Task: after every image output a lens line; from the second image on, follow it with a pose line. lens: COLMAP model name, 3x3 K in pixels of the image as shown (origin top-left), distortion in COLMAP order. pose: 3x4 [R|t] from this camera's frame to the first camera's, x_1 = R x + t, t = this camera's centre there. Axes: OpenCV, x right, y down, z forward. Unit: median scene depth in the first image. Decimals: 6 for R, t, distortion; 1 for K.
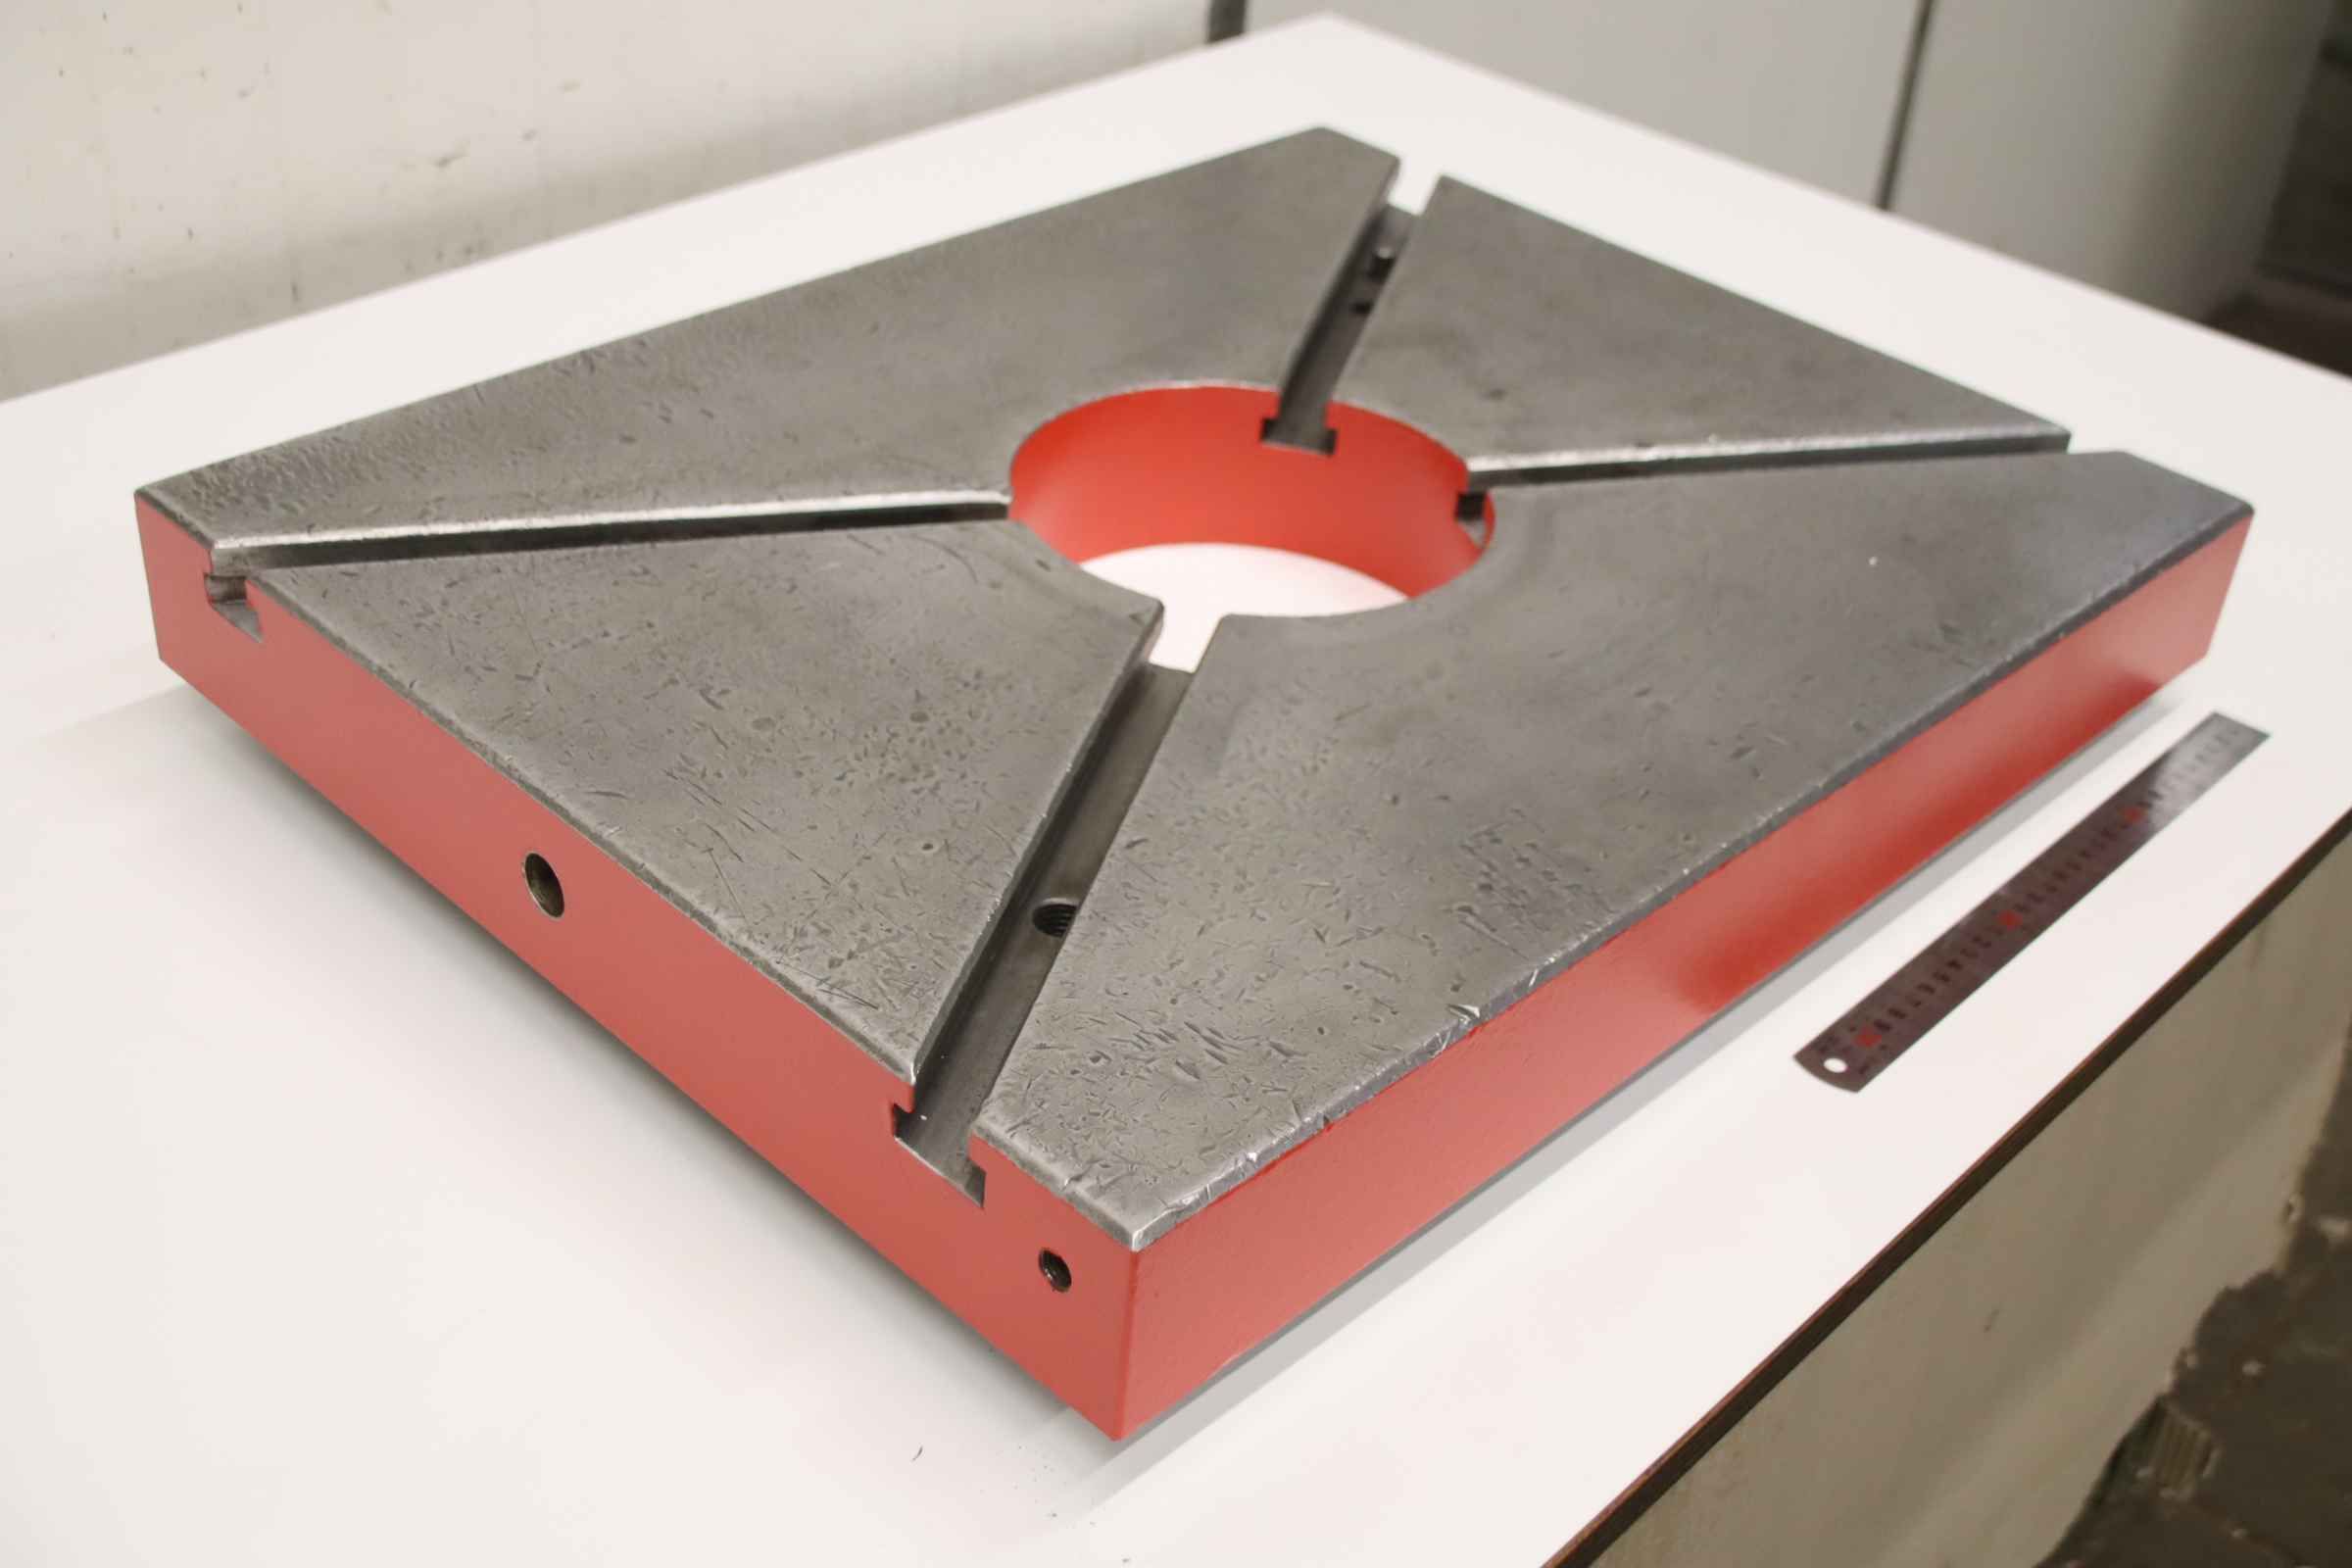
lens RADIAL K [[2681.3, 0, 1176.0], [0, 2681.3, 784.0], [0, 0, 1]] dist [-0.051963, 0.028422]
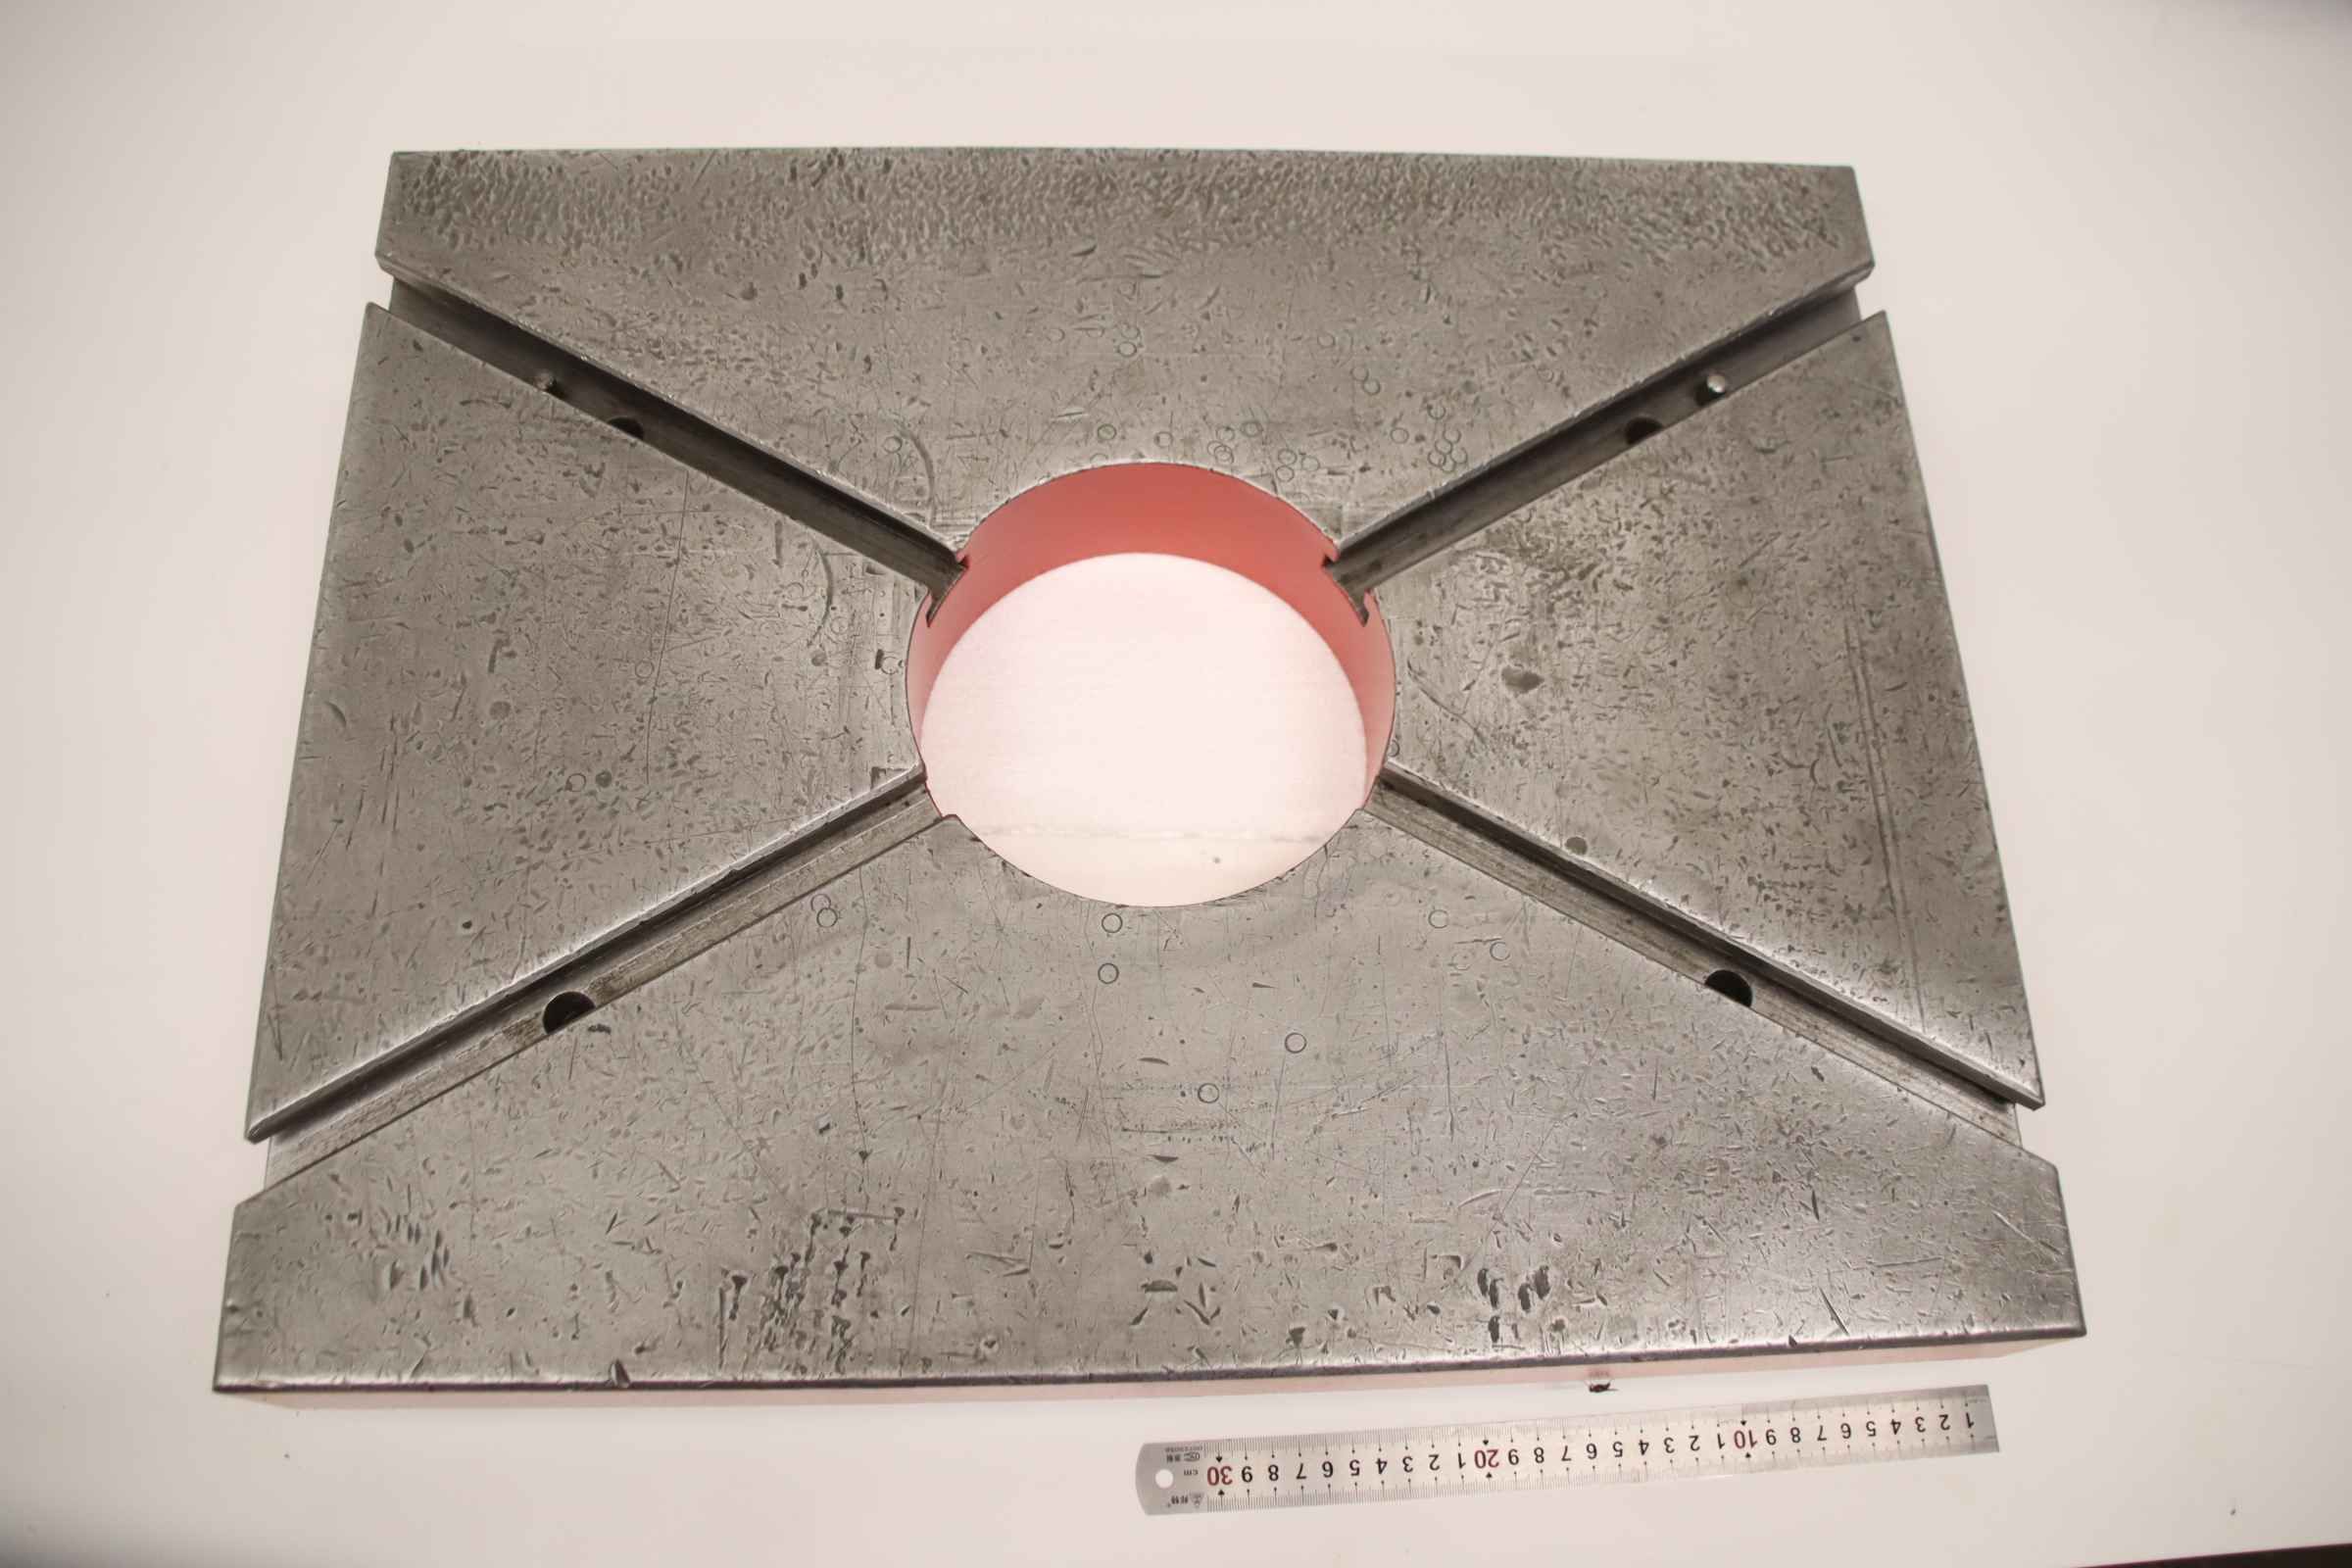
lens RADIAL K [[1967.5, 0, 1176.0], [0, 1967.5, 784.0], [0, 0, 1]] dist [-0.129788, 0.015622]
pose [[0.724342, 0.624179, -0.292795, 0.305569], [-0.385892, 0.718979, 0.578063, -0.562791], [0.571328, -0.305728, 0.761652, 0.485342]]
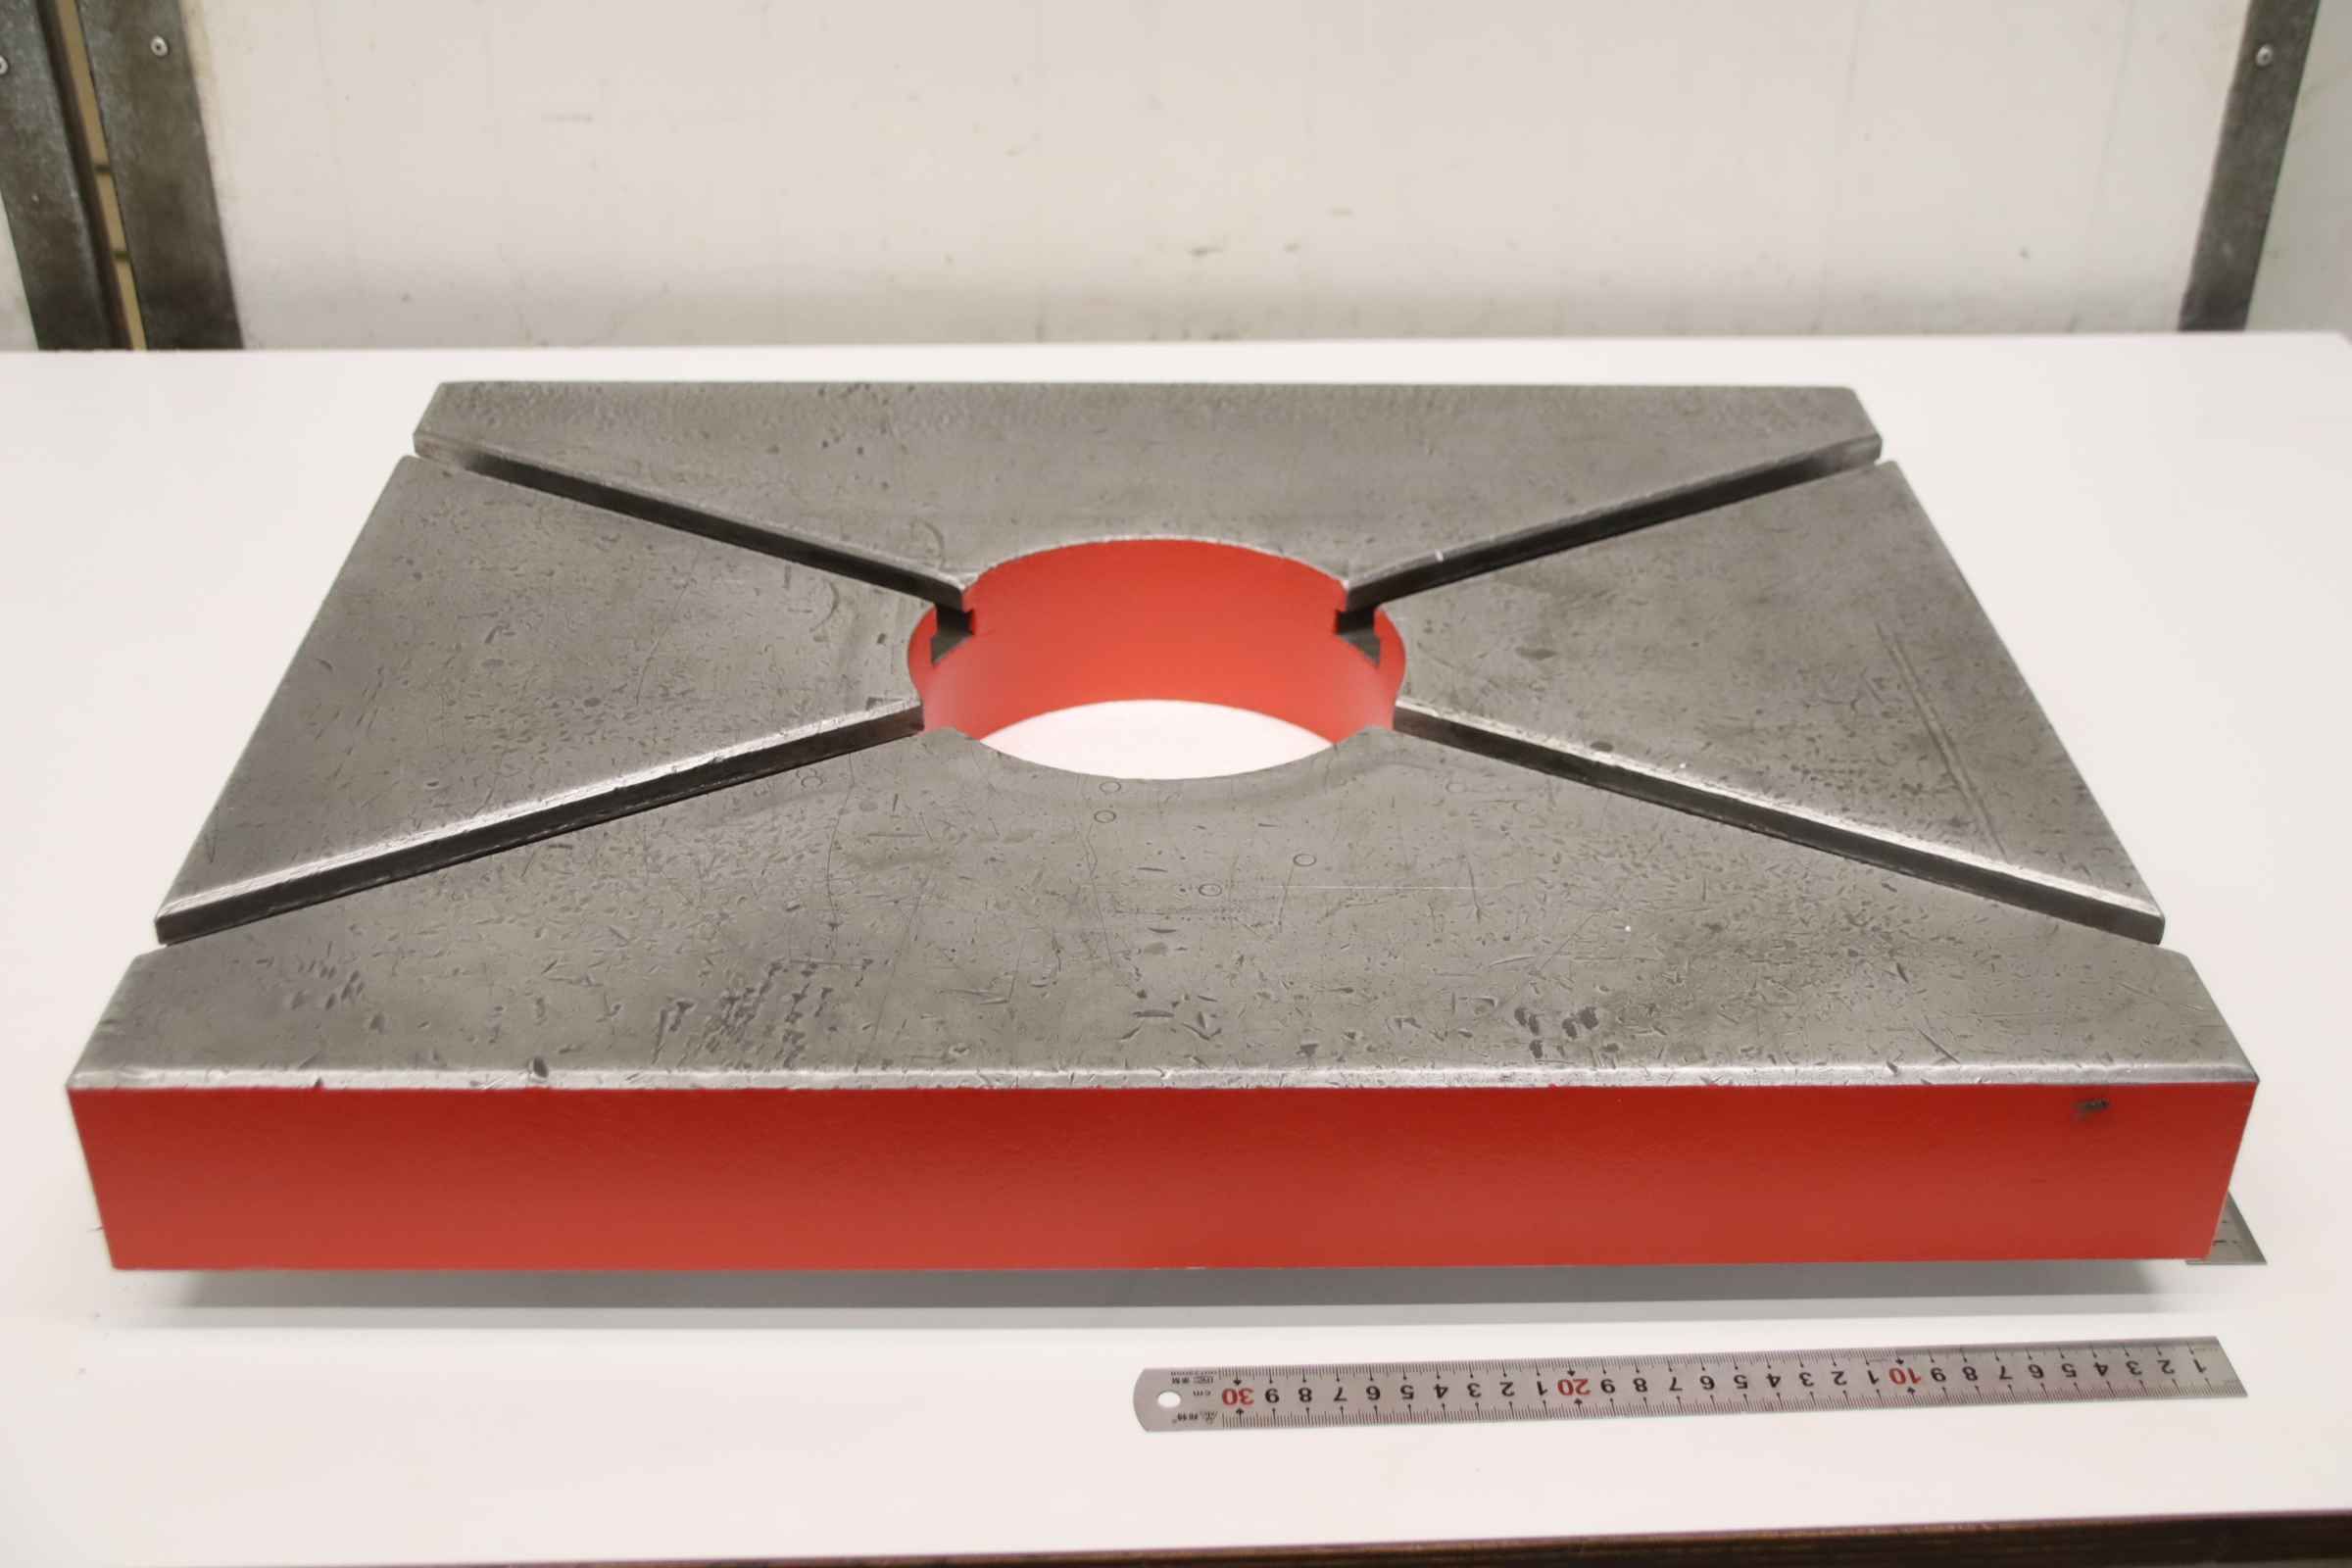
lens RADIAL K [[2681.3, 0, 1176.0], [0, 2681.3, 784.0], [0, 0, 1]] dist [-0.051963, 0.028422]
pose [[0.713293, 0.308902, -0.629121, 0.741910], [-0.356910, 0.932619, 0.053259, -0.131523], [0.603182, 0.186550, 0.775481, 0.280763]]
